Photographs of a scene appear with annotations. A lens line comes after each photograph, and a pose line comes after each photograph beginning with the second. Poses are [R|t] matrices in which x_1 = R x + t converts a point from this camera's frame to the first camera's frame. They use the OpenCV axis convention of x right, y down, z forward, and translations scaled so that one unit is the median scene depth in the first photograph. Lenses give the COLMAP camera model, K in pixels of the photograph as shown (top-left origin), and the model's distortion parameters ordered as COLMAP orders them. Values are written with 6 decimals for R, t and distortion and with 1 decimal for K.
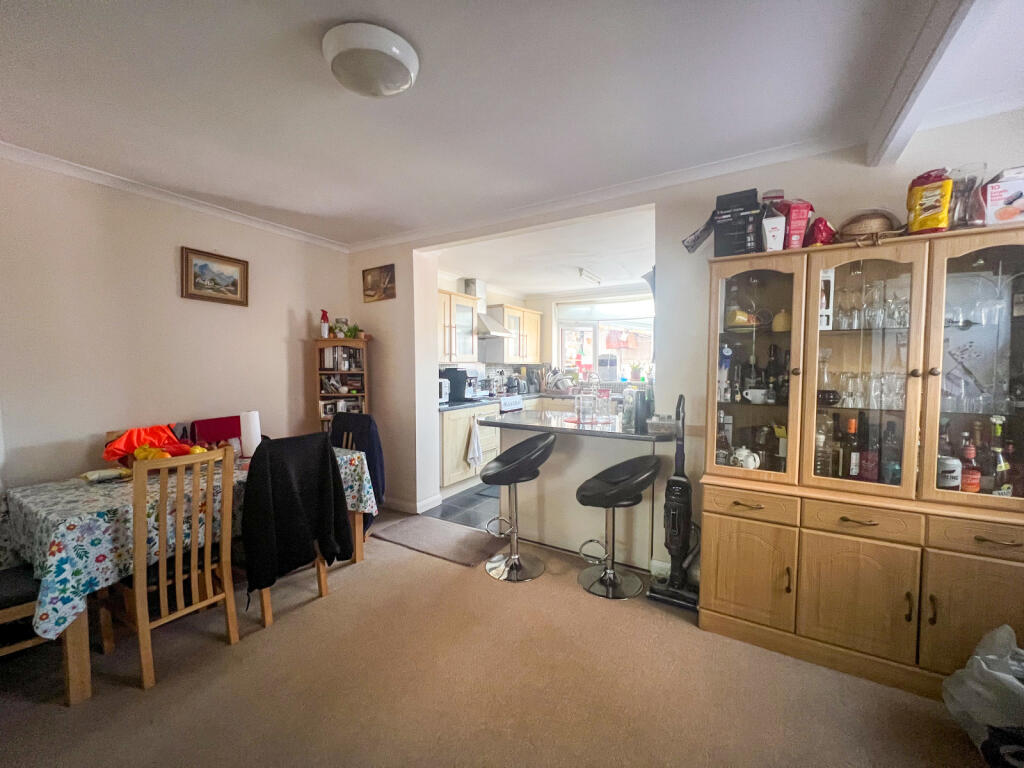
lens RADIAL K [[408.5, 0, 512.0], [0, 408.5, 384.0], [0, 0, 1]] dist [-0.000393, -0.000026]
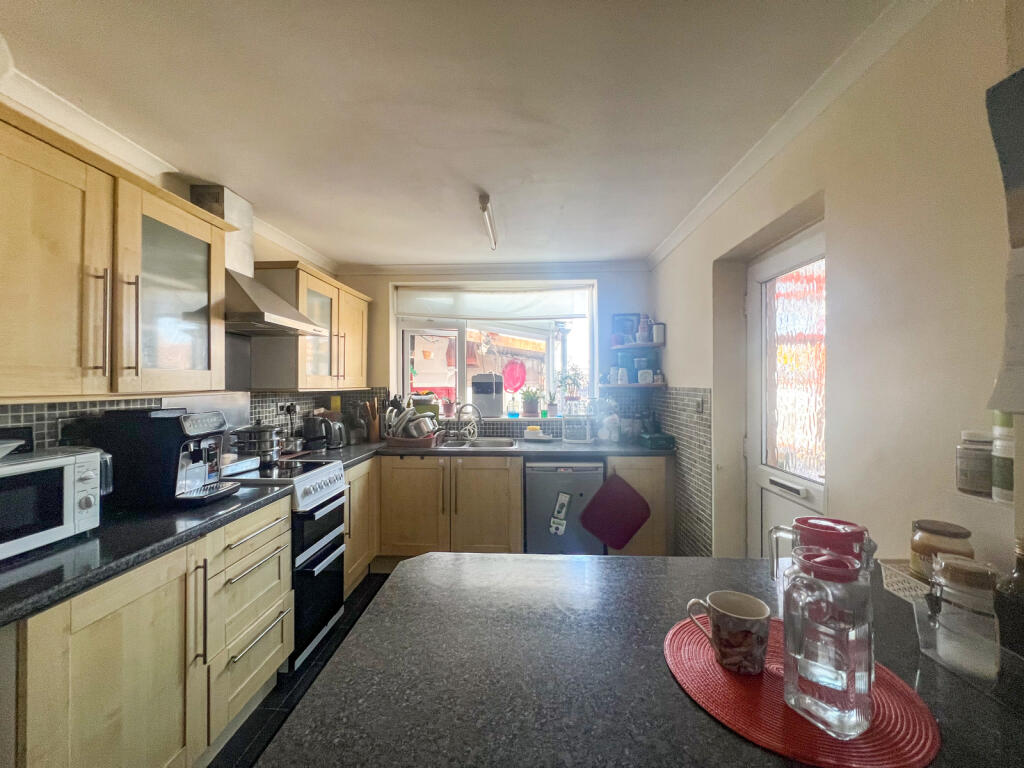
lens RADIAL K [[408.5, 0, 512.0], [0, 408.5, 384.0], [0, 0, 1]] dist [-0.000393, -0.000026]
pose [[0.879850, 0.000441, 0.475251, -0.026781], [0.021197, 0.998968, -0.040169, -0.035824], [-0.474778, 0.045417, 0.878933, 0.490718]]
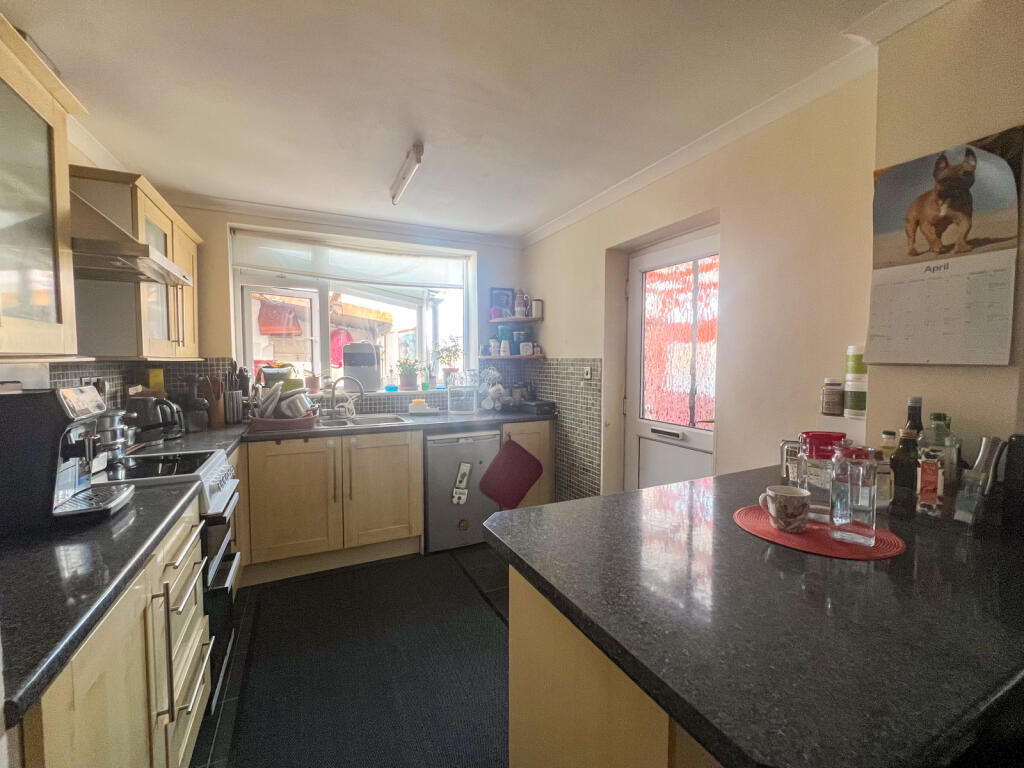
lens RADIAL K [[424.8, 0, 512.0], [0, 424.8, 384.0], [0, 0, 1]] dist [-0.001197, -0.000360]
pose [[0.552871, -0.043917, 0.832109, -0.143742], [0.036024, 0.998936, 0.028786, -0.031029], [-0.832488, 0.014061, 0.553865, 0.572703]]
